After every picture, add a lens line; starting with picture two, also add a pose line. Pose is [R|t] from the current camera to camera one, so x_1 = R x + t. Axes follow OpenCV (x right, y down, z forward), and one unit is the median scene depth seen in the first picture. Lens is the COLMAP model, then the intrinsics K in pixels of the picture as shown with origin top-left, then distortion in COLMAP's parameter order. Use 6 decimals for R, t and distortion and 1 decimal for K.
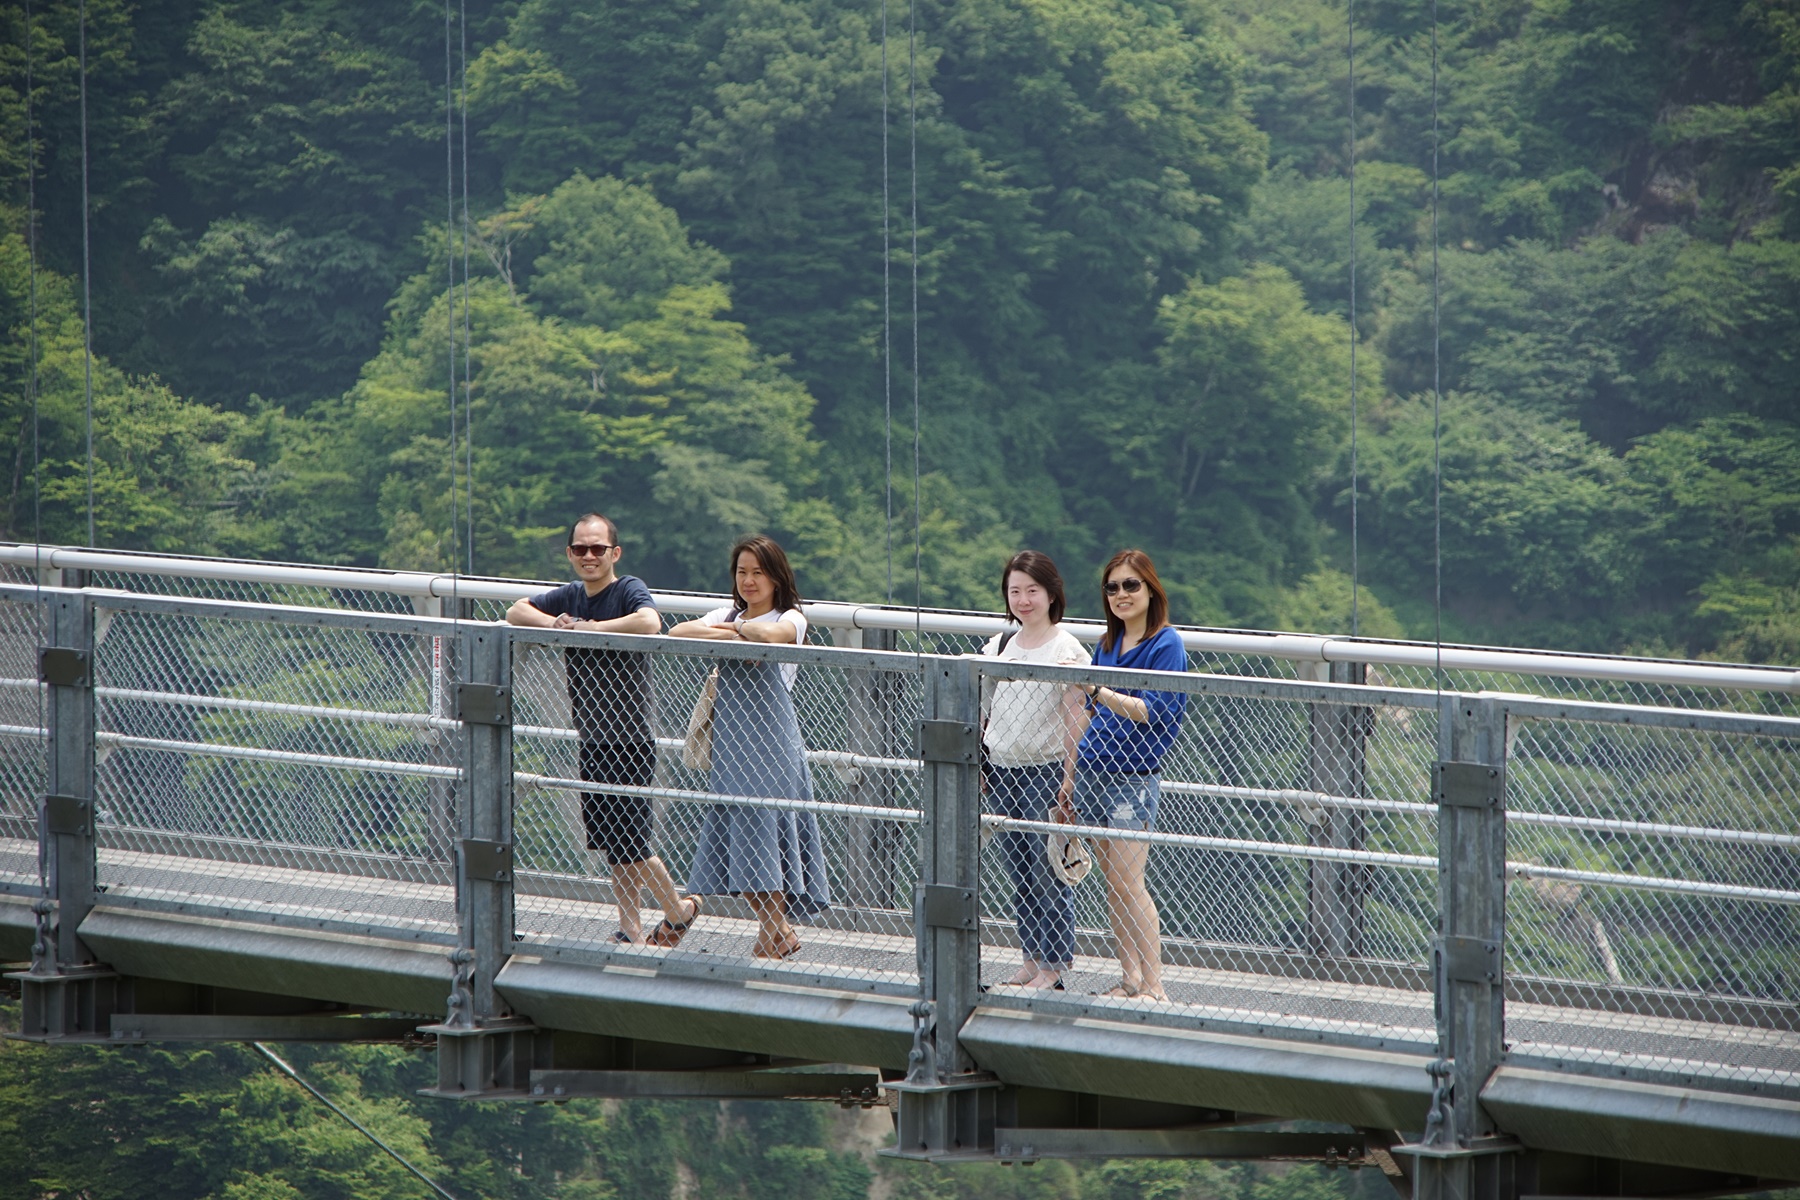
lens RADIAL K [[9066.7, 0, 898.5], [0, 9066.7, 608.5], [0, 0, 1]] dist [0.016987, 0.000000]
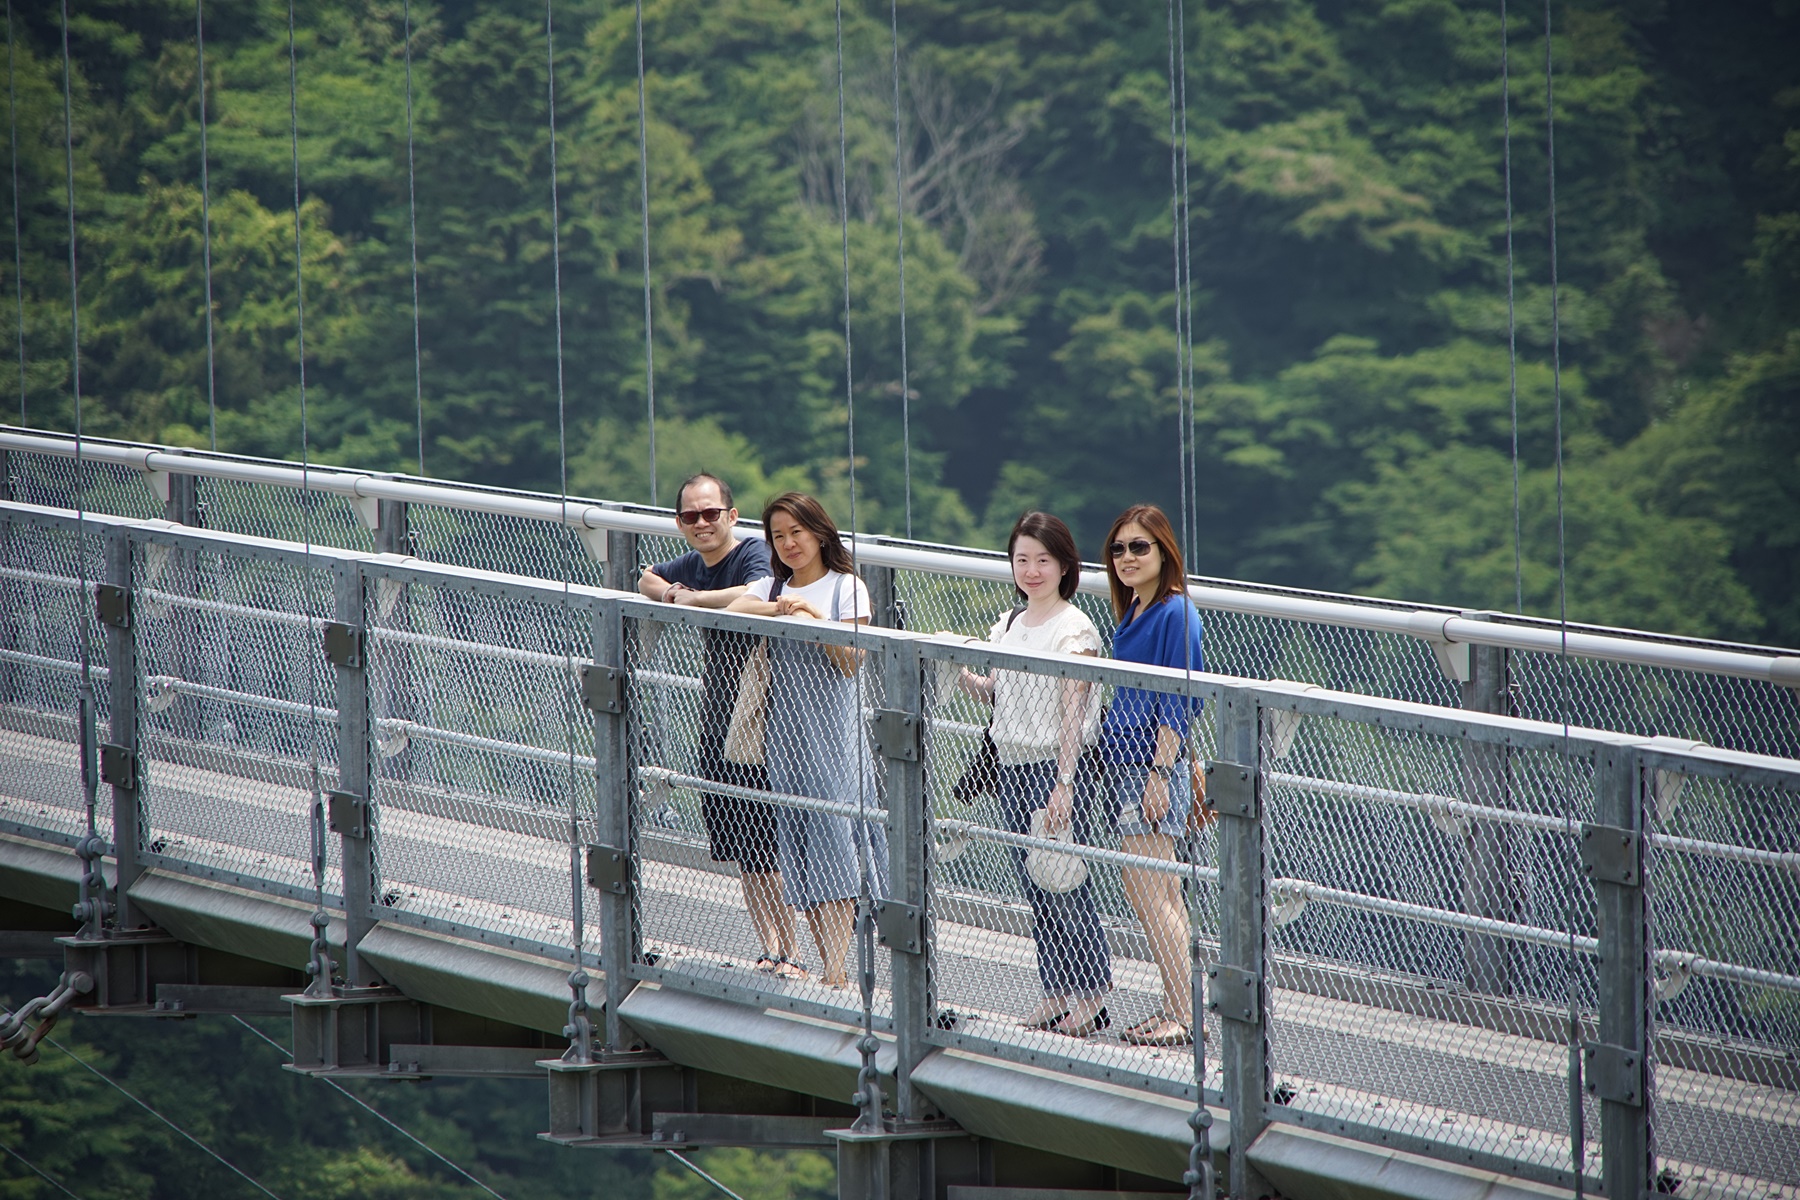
lens RADIAL K [[12019.3, 0, 891.8], [0, 12019.3, 602.8], [0, 0, 1]] dist [0.017486, 0.000000]
pose [[0.934222, 0.001229, -0.356691, 0.386816], [0.000511, 0.999988, 0.004785, -0.002947], [0.356693, -0.004653, 0.934210, -0.054635]]
